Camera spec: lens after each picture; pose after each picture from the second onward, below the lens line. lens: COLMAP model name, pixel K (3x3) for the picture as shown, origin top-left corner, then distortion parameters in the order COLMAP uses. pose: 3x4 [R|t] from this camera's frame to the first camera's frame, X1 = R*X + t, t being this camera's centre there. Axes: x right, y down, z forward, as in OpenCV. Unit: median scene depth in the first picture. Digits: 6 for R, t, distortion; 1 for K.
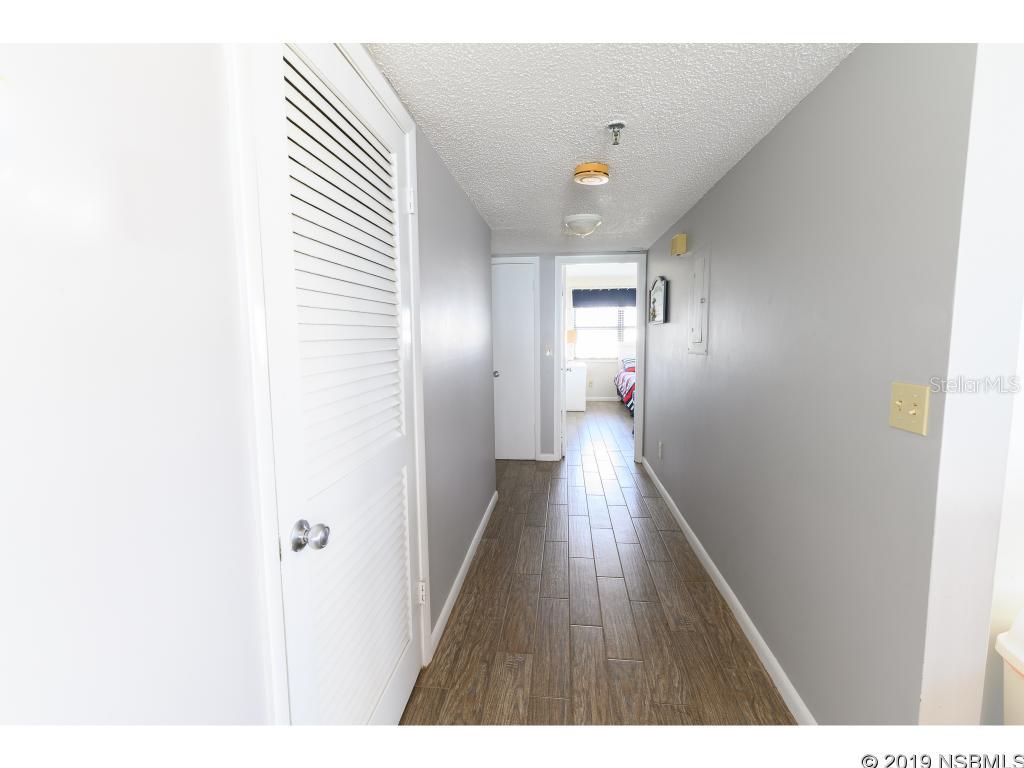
lens RADIAL K [[447.8, 0, 519.4], [0, 447.8, 379.3], [0, 0, 1]] dist [0.001192, -0.000609]
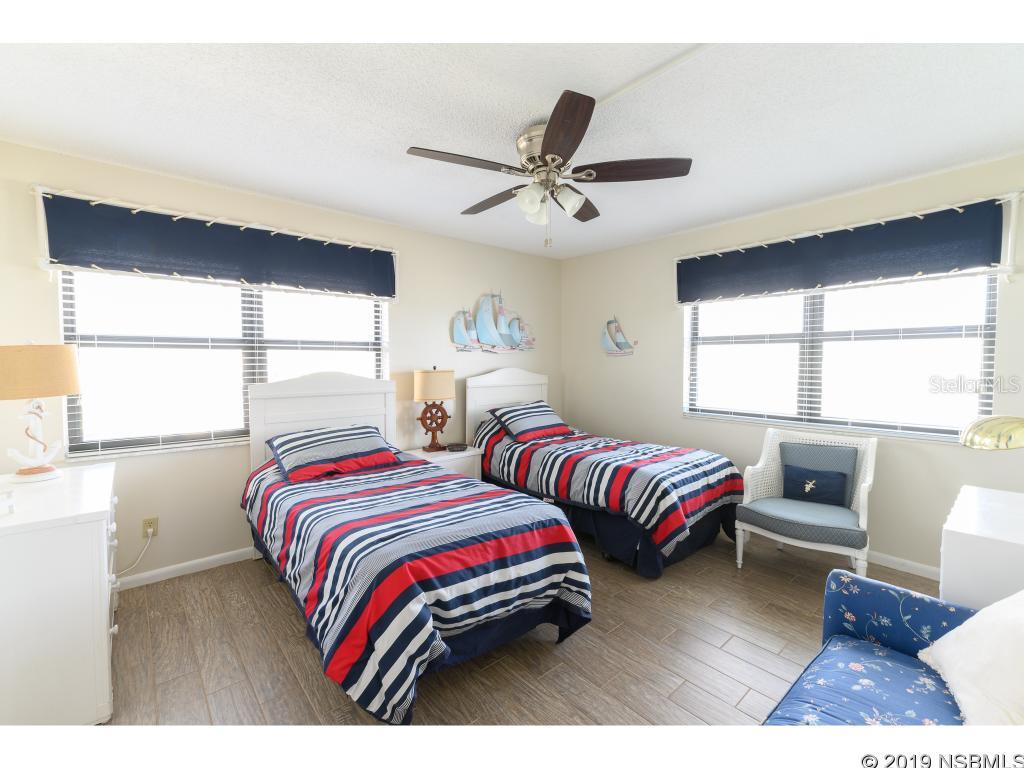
lens RADIAL K [[447.8, 0, 519.4], [0, 447.8, 379.3], [0, 0, 1]] dist [0.001192, -0.000609]
pose [[0.687172, -0.024671, 0.726076, 0.115155], [0.069232, 0.997099, -0.031643, -0.062074], [-0.723189, 0.072012, 0.686886, 0.617247]]
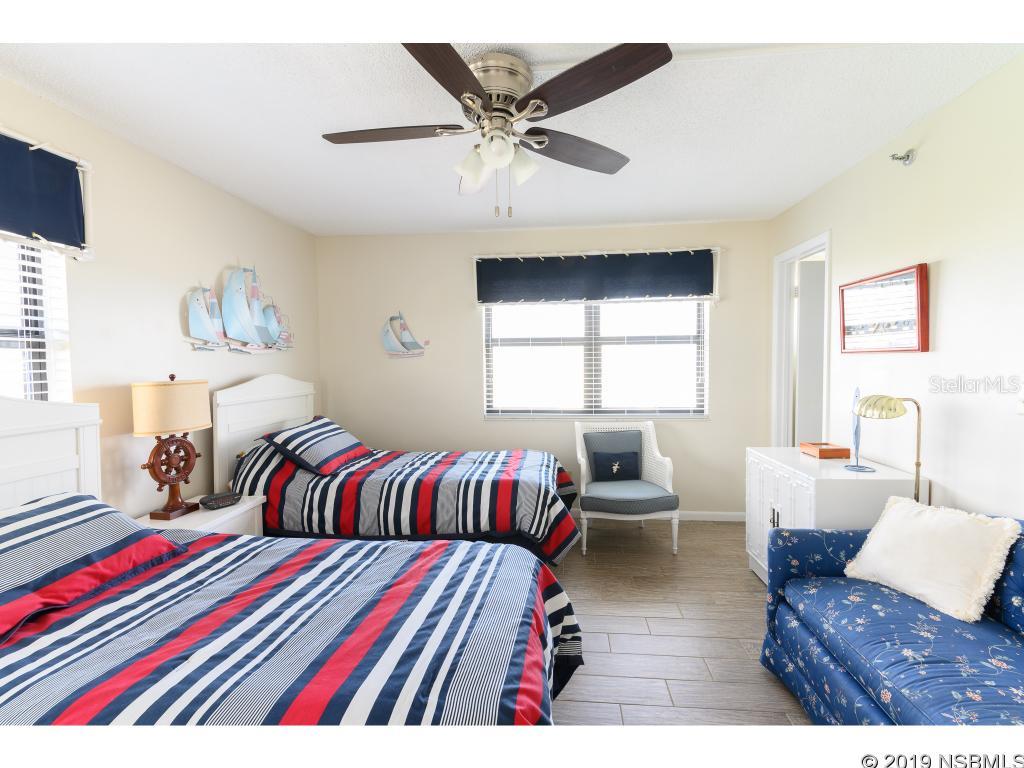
lens RADIAL K [[454.1, 0, 513.0], [0, 454.1, 379.3], [0, 0, 1]] dist [0.000809, -0.000390]
pose [[-0.005036, -0.033500, 0.999426, 0.109167], [0.109922, 0.993364, 0.033850, -0.078176], [-0.993927, 0.110029, -0.001320, 0.773966]]
